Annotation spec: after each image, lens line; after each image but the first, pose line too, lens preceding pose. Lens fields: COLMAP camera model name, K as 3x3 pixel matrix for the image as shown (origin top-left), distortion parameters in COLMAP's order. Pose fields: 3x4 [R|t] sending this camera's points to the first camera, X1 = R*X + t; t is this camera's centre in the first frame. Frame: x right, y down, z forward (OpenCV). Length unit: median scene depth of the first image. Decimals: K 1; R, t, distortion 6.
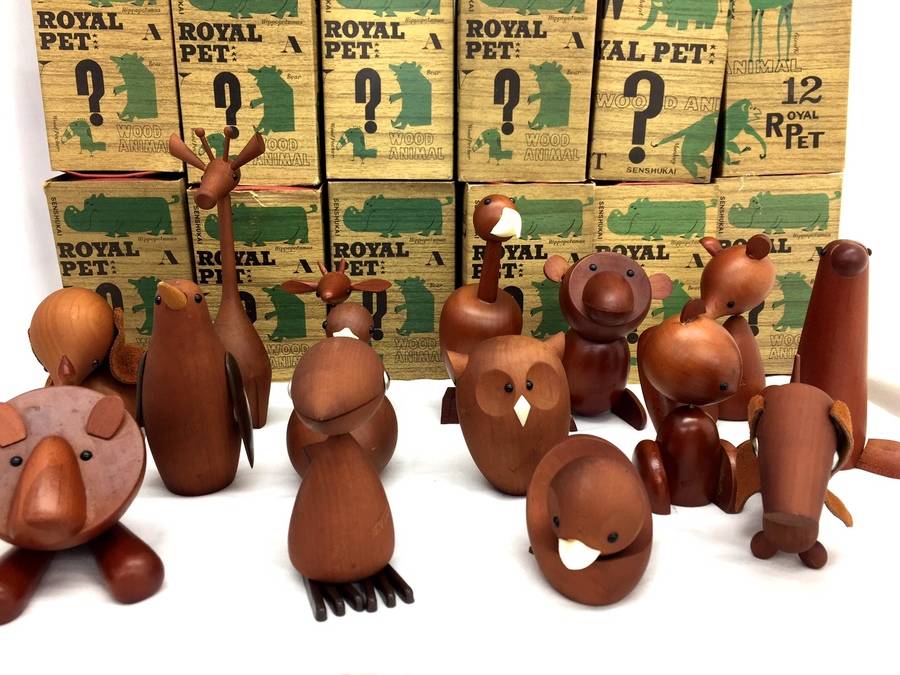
lens RADIAL K [[775.1, 0, 450.0], [0, 775.1, 337.5], [0, 0, 1]] dist [0.092931, -0.133360]
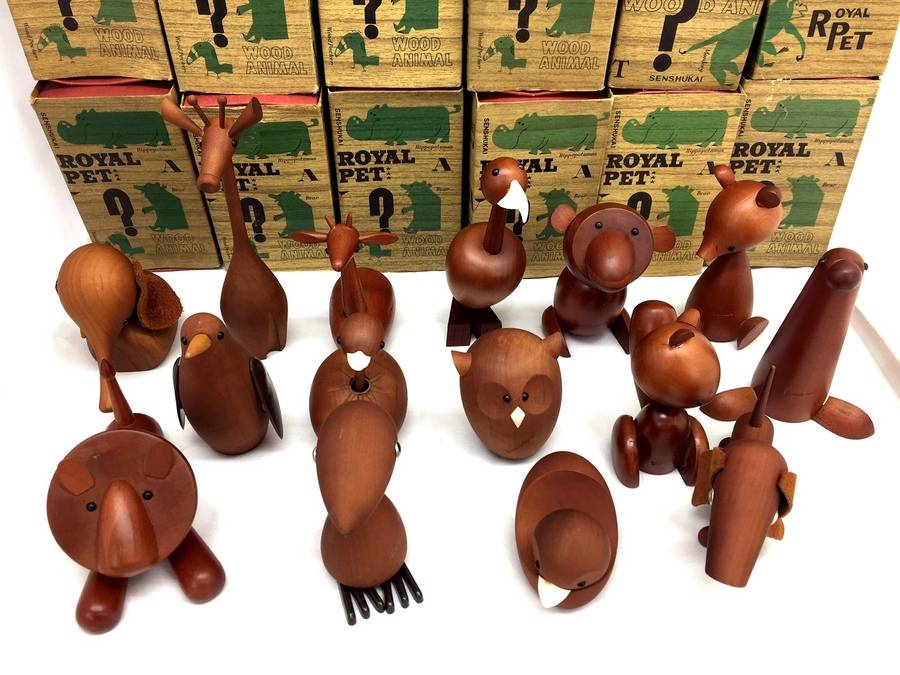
lens RADIAL K [[775.1, 0, 450.0], [0, 775.1, 337.5], [0, 0, 1]] dist [0.092931, -0.133360]
pose [[0.999889, 0.013606, -0.006108, -0.000086], [-0.009416, 0.893501, 0.448962, -0.357960], [0.011567, -0.448854, 0.893530, 0.028304]]
